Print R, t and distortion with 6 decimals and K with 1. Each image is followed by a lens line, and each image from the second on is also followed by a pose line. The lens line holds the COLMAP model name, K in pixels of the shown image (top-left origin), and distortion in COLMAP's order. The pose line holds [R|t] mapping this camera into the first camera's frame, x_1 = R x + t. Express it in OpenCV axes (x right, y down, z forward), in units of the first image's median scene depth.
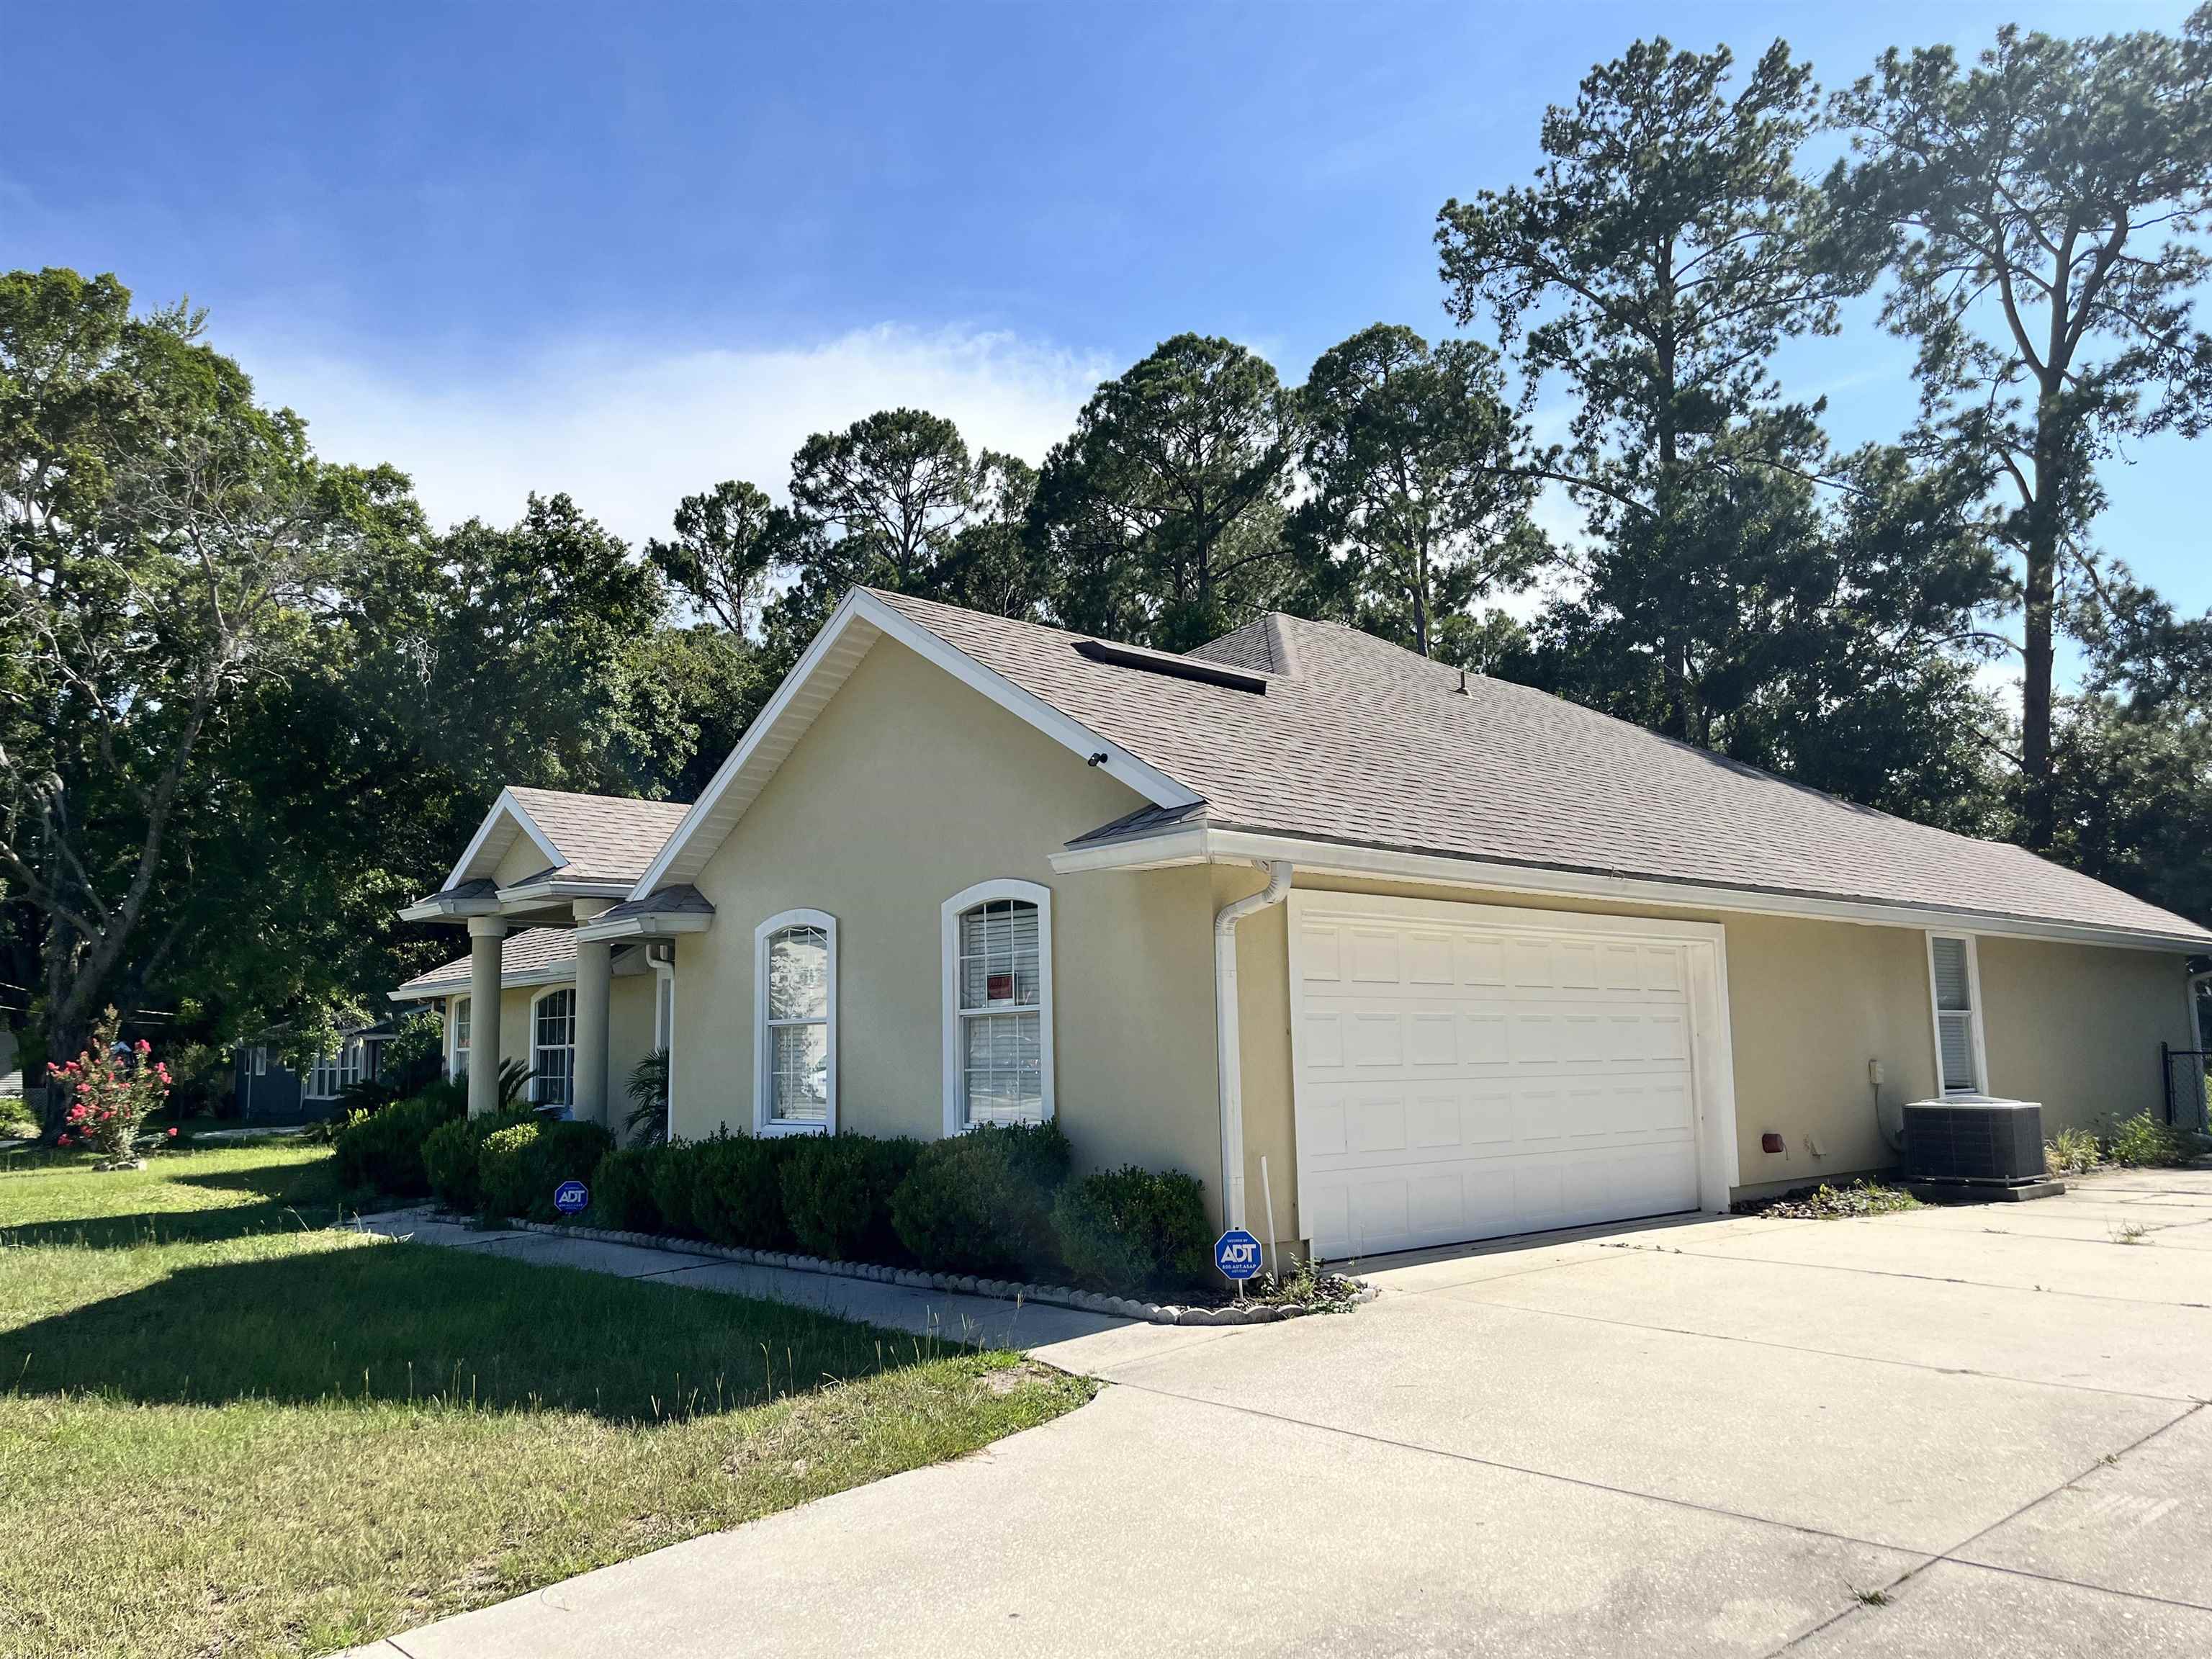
lens RADIAL K [[1632.1, 0, 1112.1], [0, 1632.1, 857.1], [0, 0, 1]] dist [0.002054, -0.029322]
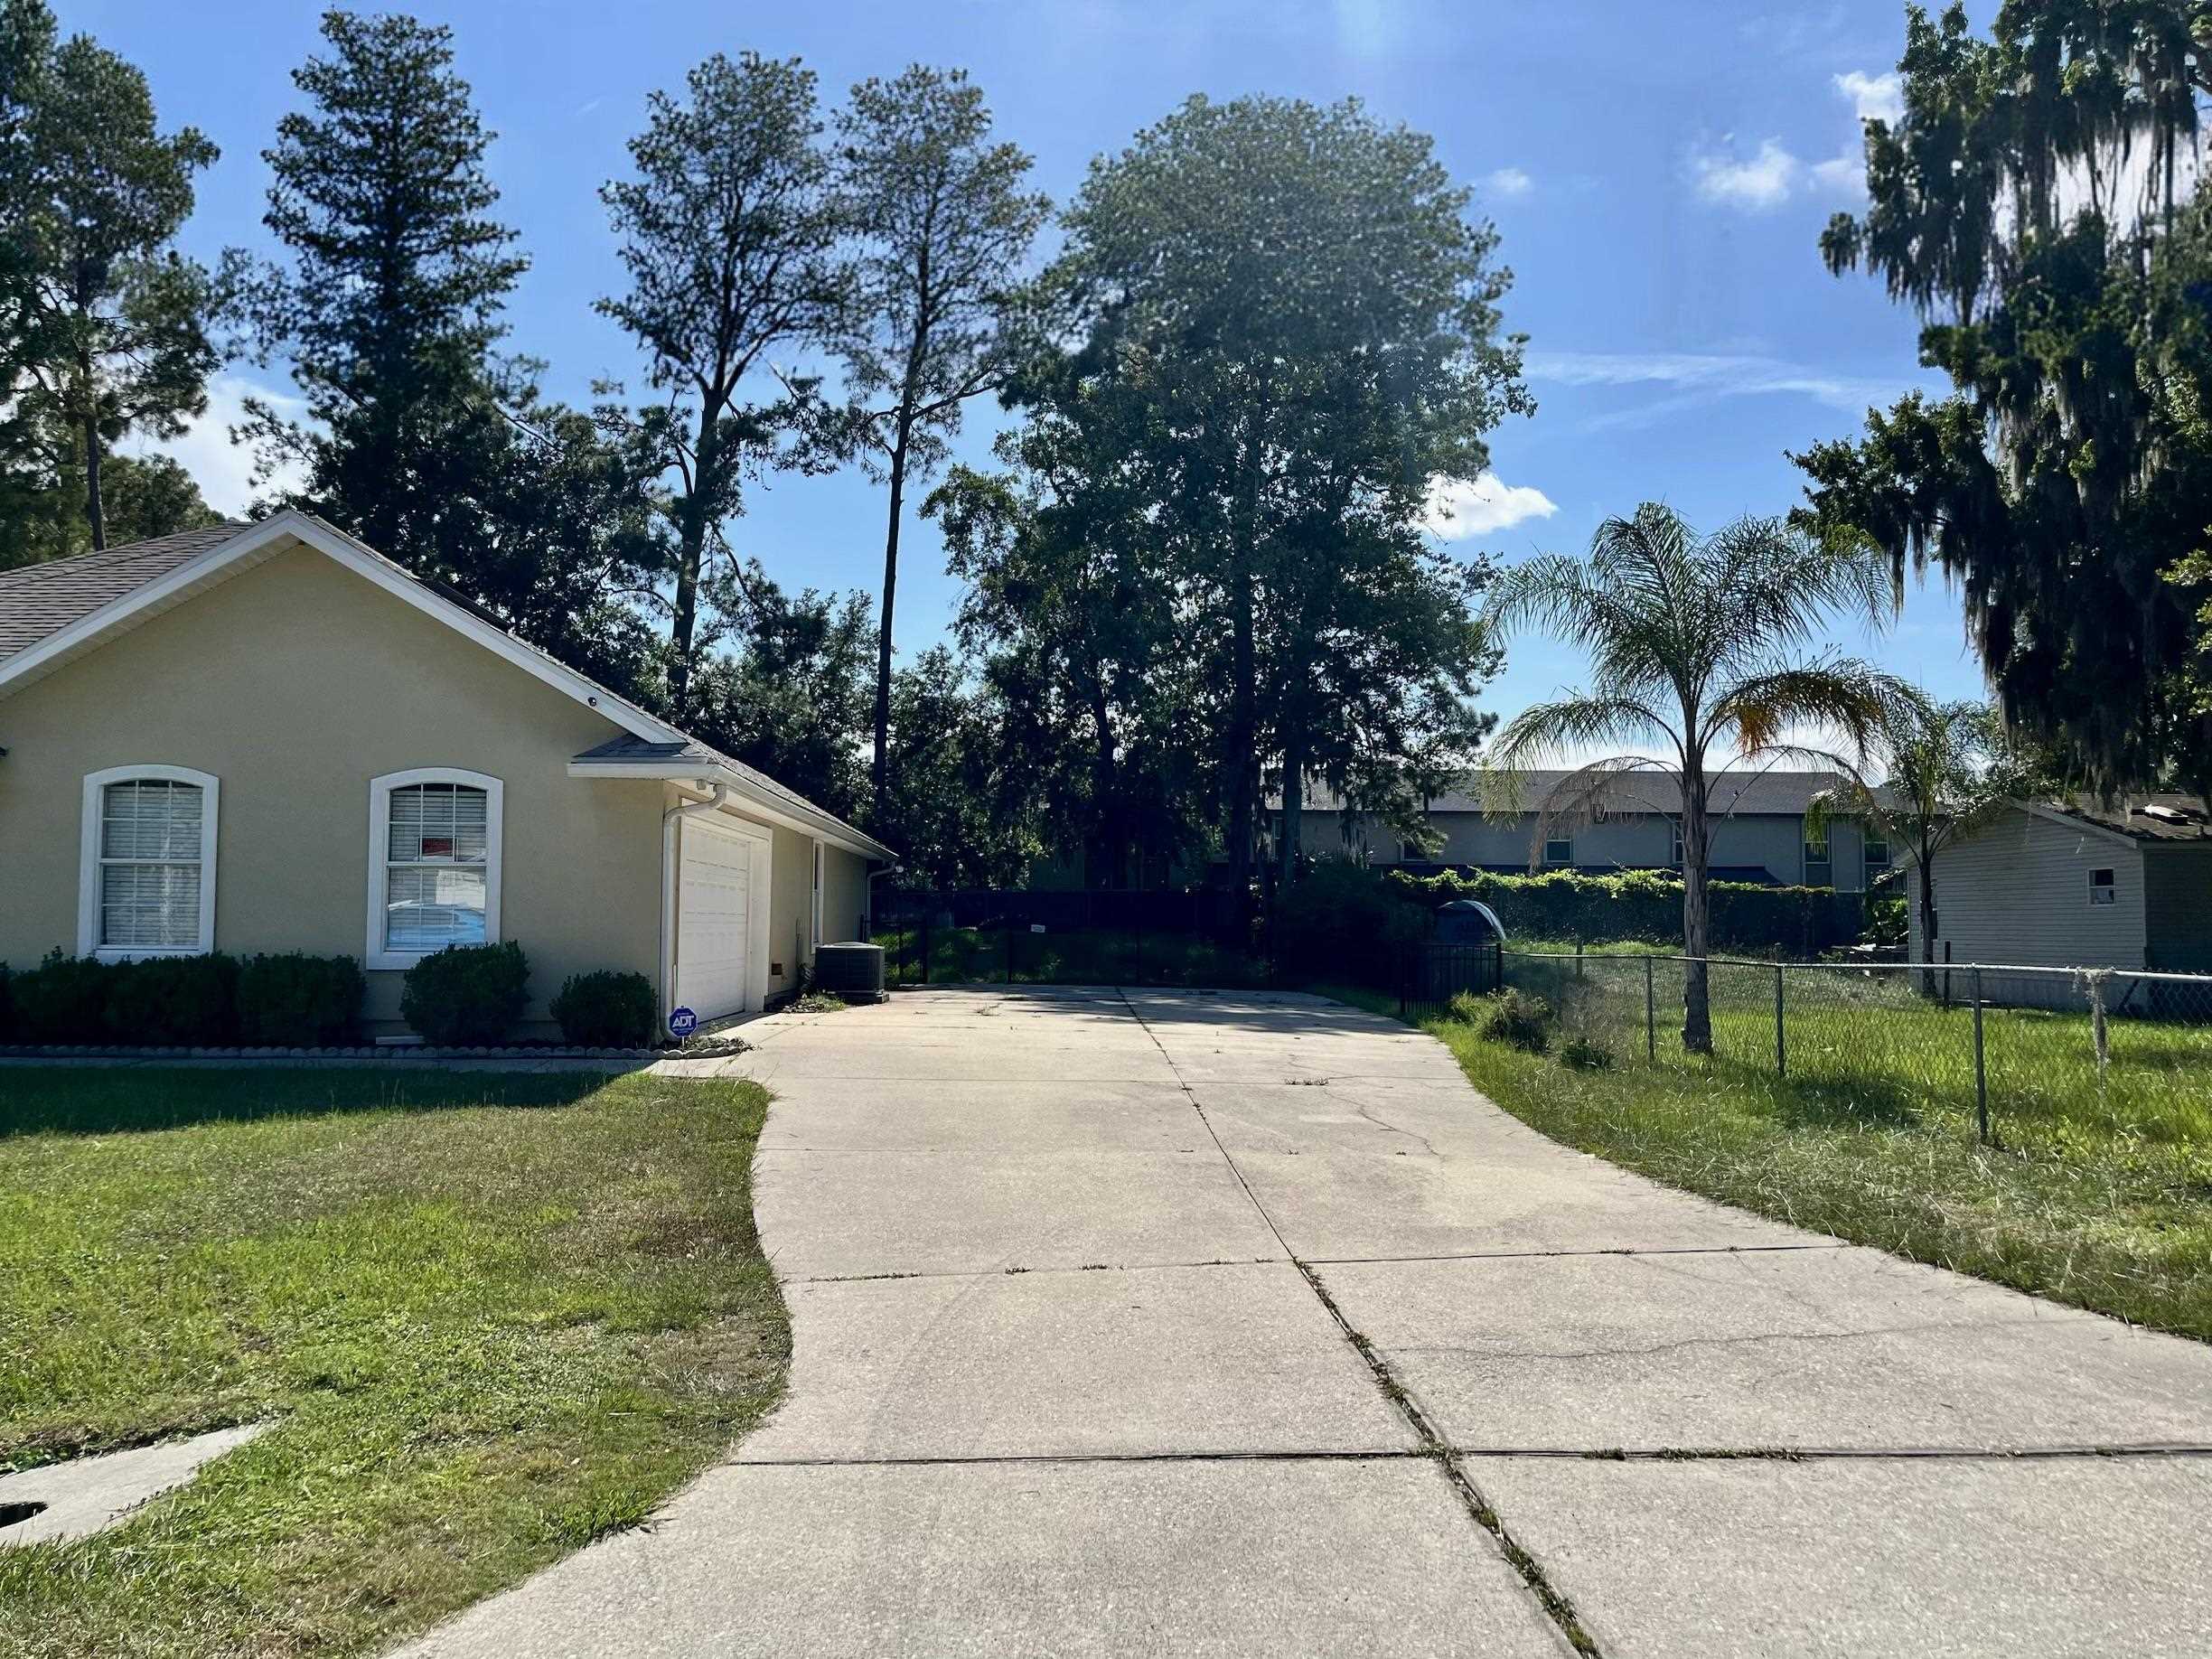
lens RADIAL K [[1632.1, 0, 1112.1], [0, 1632.1, 857.1], [0, 0, 1]] dist [0.002054, -0.029322]
pose [[0.621729, 0.053195, 0.781424, -0.226617], [-0.112417, 0.993422, 0.021817, -0.001332], [-0.775123, -0.101410, 0.623619, -0.082011]]
